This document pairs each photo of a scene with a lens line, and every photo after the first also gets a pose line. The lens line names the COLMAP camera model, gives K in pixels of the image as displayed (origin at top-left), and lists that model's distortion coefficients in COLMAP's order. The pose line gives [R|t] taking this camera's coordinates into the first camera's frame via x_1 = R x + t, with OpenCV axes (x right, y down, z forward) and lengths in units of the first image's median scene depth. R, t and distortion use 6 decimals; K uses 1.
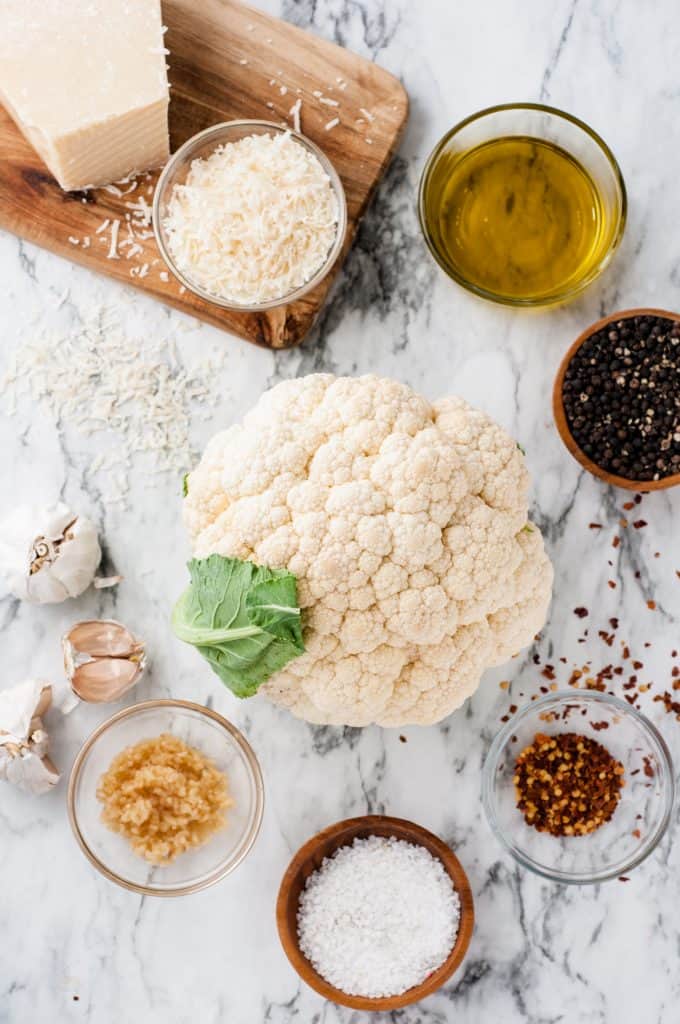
lens RADIAL K [[2879.6, 0, 340.0], [0, 2879.6, 512.0], [0, 0, 1]] dist [0.091294, -0.233217]
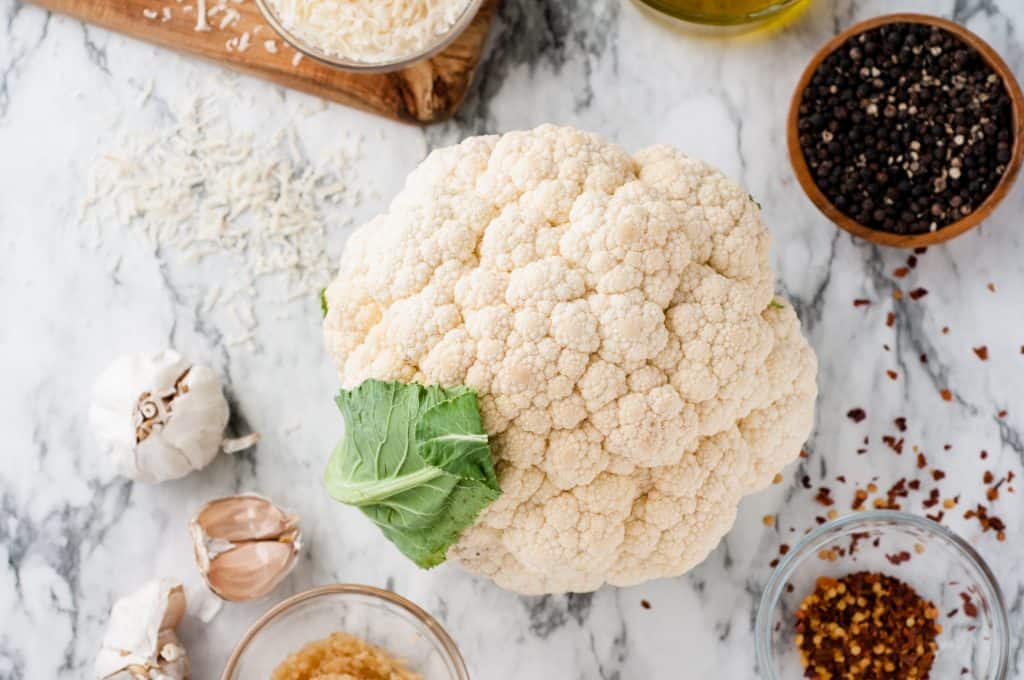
lens RADIAL K [[2879.6, 0, 512.0], [0, 2879.6, 340.0], [0, 0, 1]] dist [0.091294, -0.233217]
pose [[0.993247, -0.115284, -0.013052, 0.004596], [0.114559, 0.992310, -0.046868, 0.040881], [0.018355, 0.045056, 0.998816, 0.229639]]
